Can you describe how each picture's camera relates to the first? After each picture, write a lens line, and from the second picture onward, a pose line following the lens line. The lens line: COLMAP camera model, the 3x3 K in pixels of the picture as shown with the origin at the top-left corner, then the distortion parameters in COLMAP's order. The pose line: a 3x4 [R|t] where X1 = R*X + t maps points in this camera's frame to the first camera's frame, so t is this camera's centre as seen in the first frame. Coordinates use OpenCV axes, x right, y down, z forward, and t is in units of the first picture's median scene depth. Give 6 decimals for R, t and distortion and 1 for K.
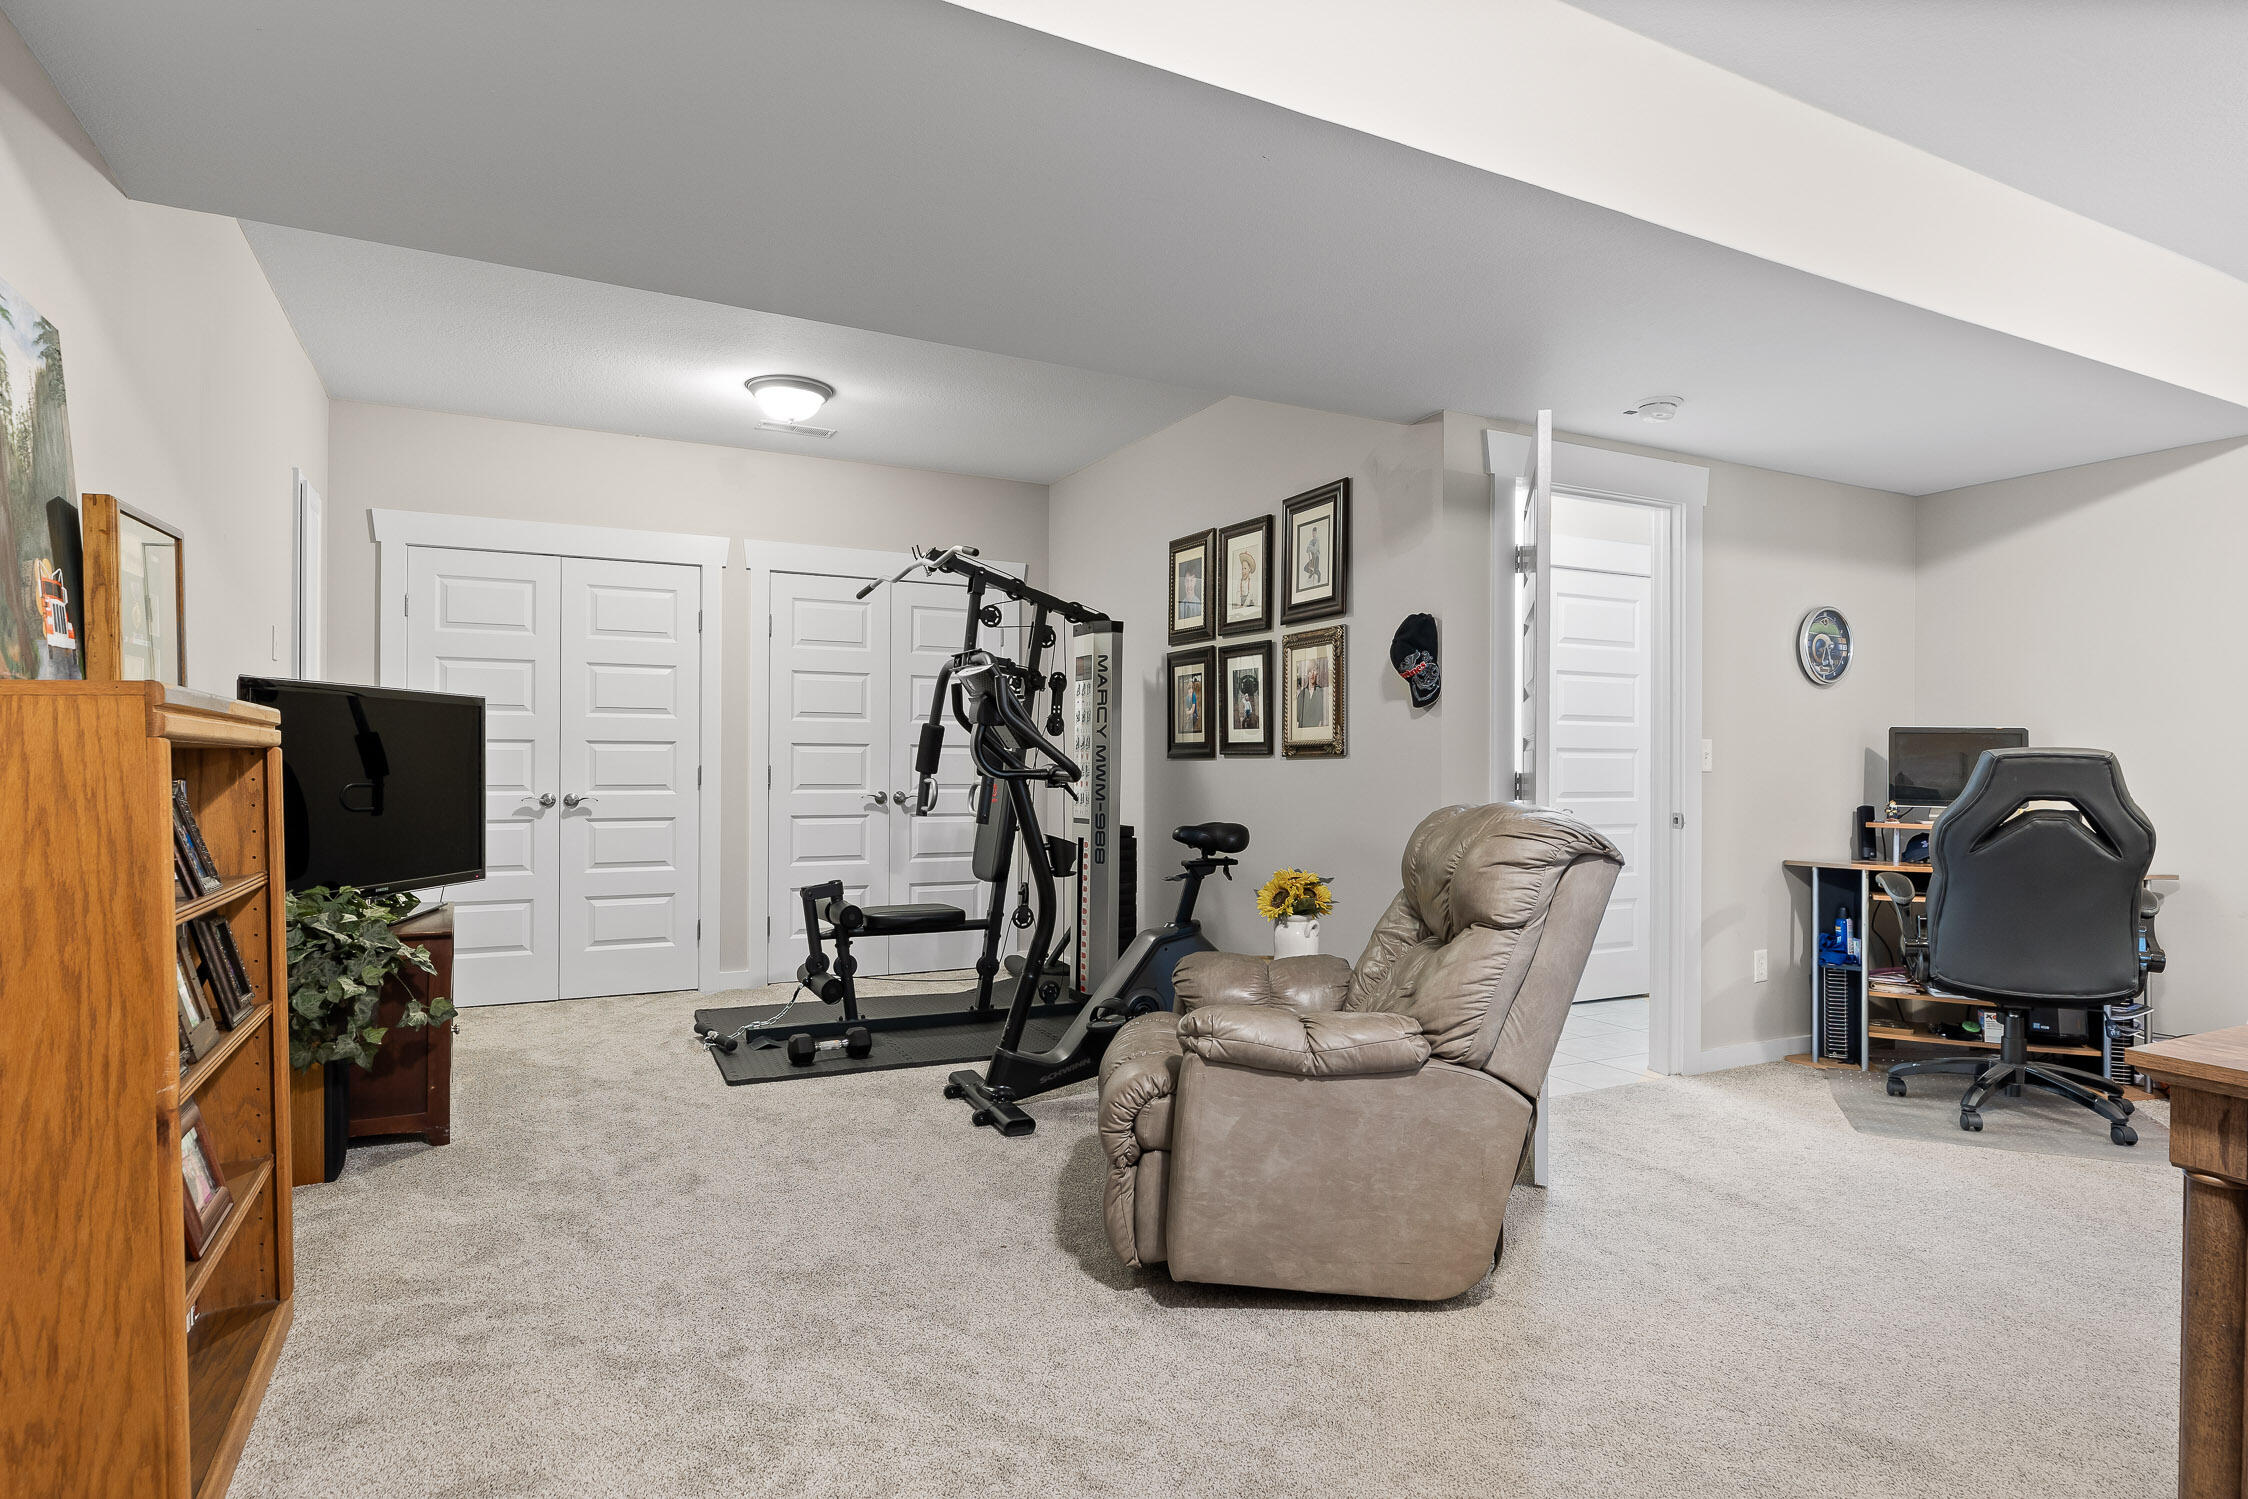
lens RADIAL K [[1308.0, 0, 1124.0], [0, 1308.0, 749.5], [0, 0, 1]] dist [-0.000185, -0.000018]
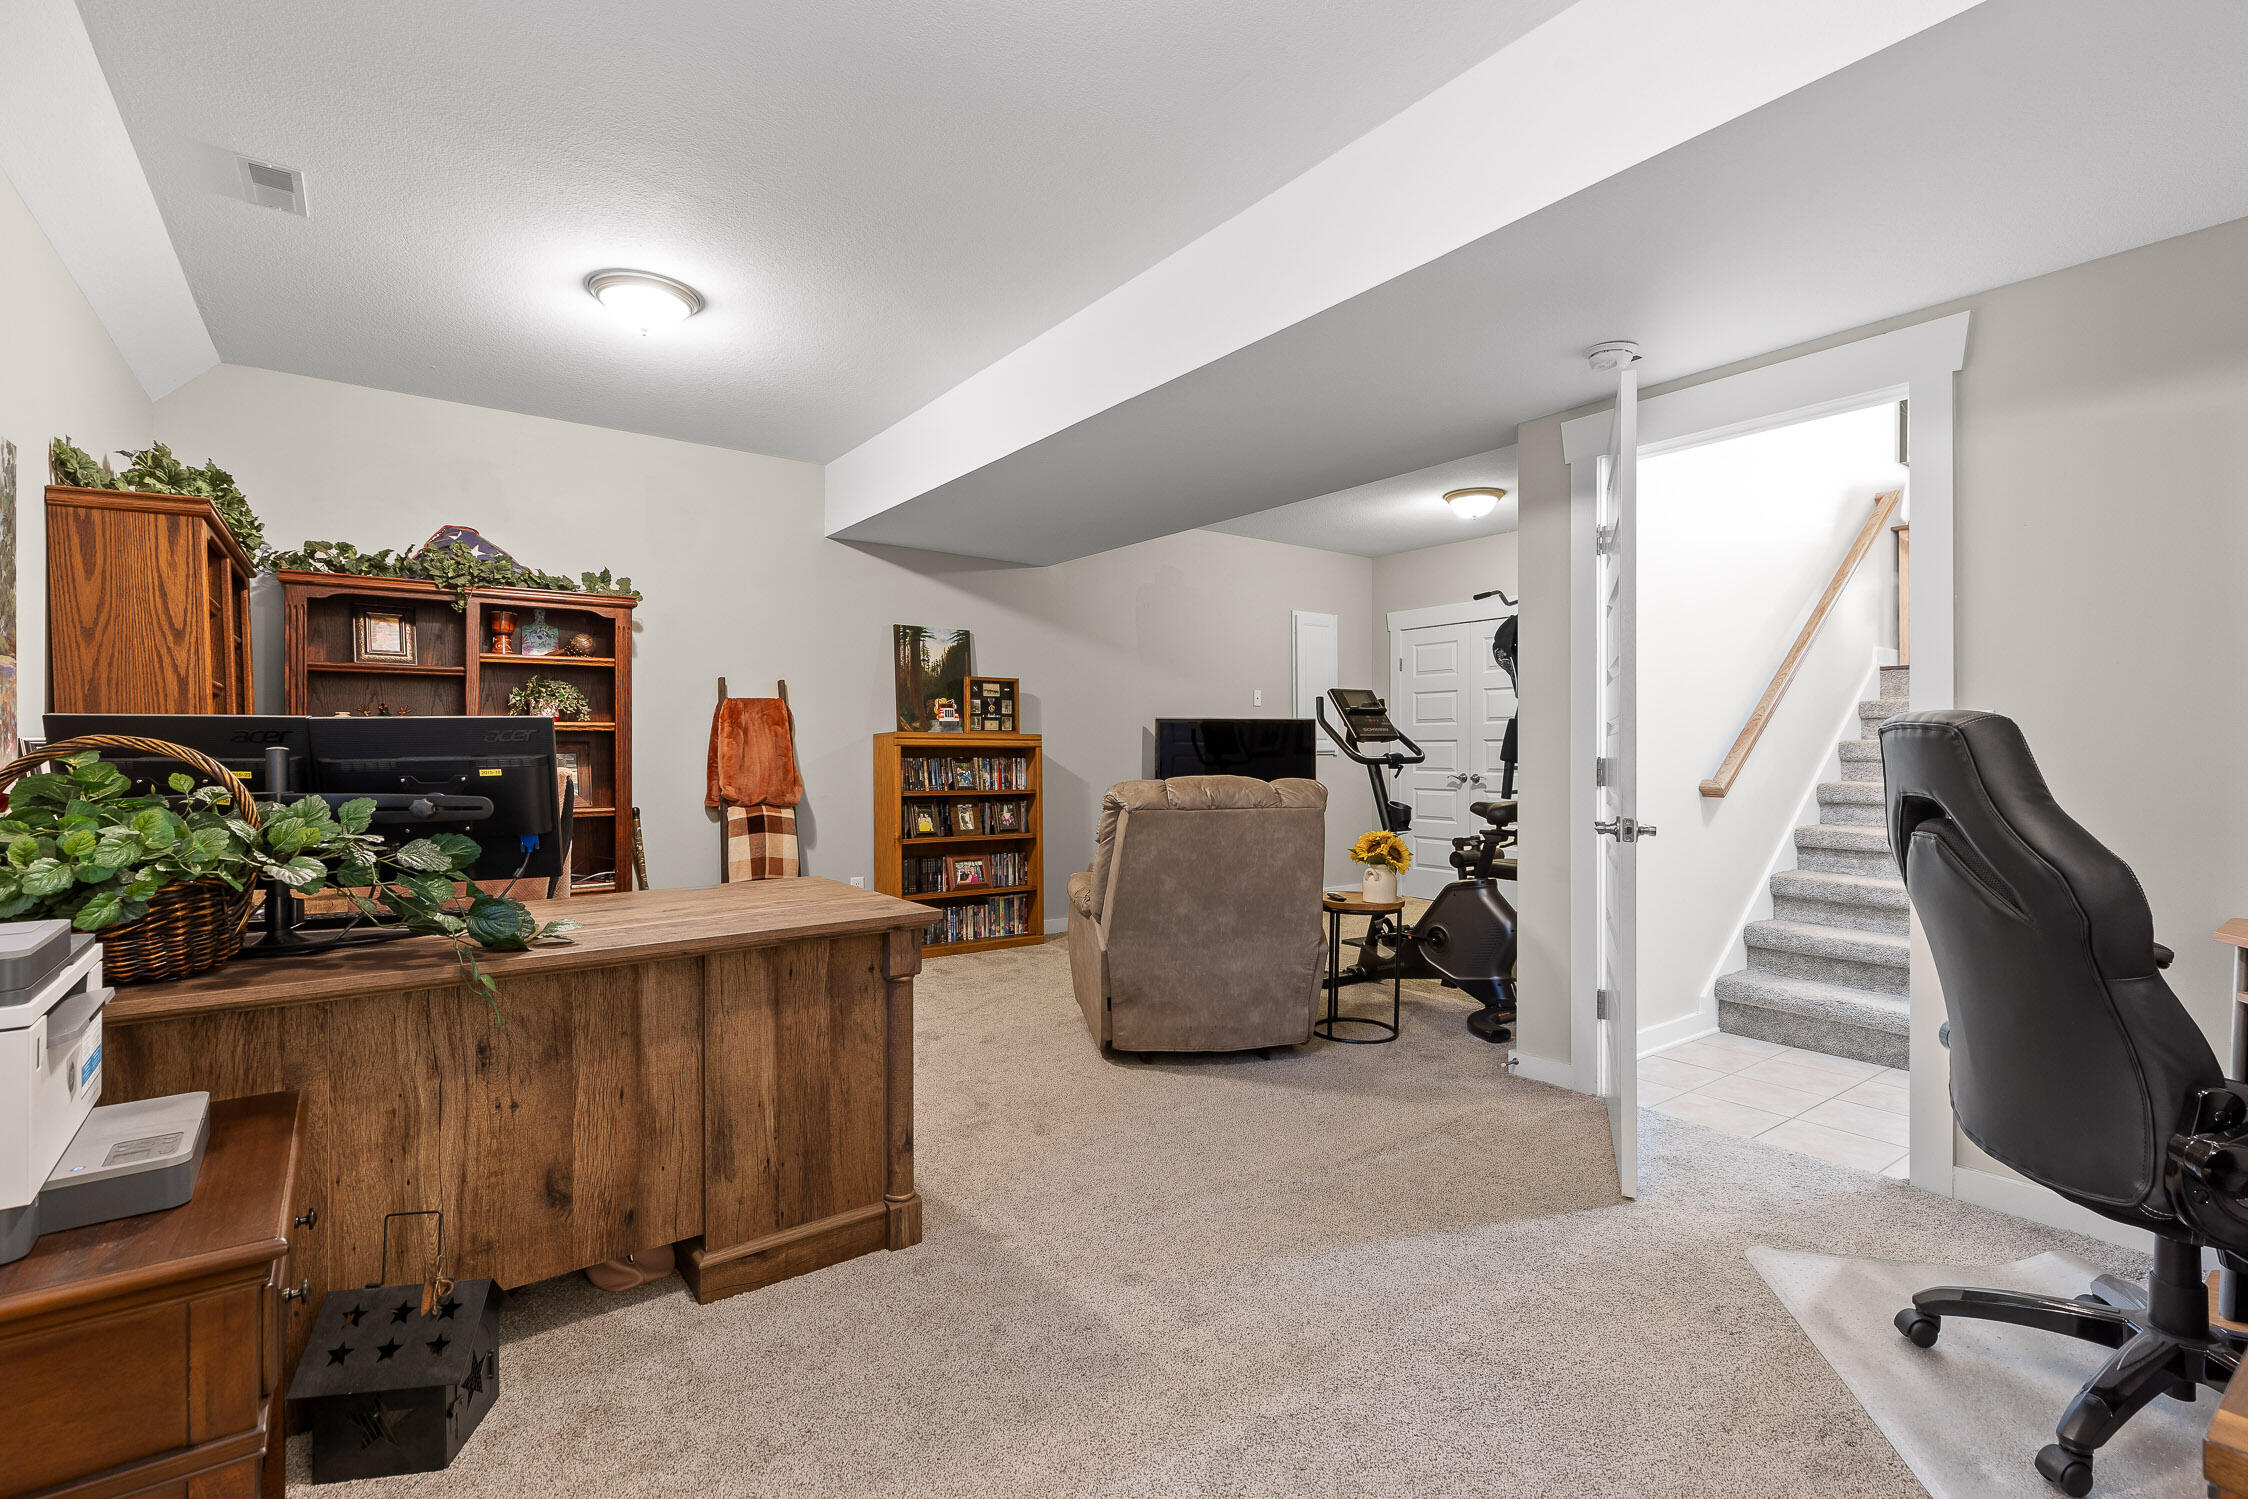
lens RADIAL K [[1006.5, 0, 1130.9], [0, 1006.5, 749.8], [0, 0, 1]] dist [0.002542, -0.000935]
pose [[0.218172, -0.007541, -0.975881, 0.957249], [0.007611, 0.999953, -0.006025, 0.013434], [0.975881, -0.006113, 0.218219, 0.488873]]
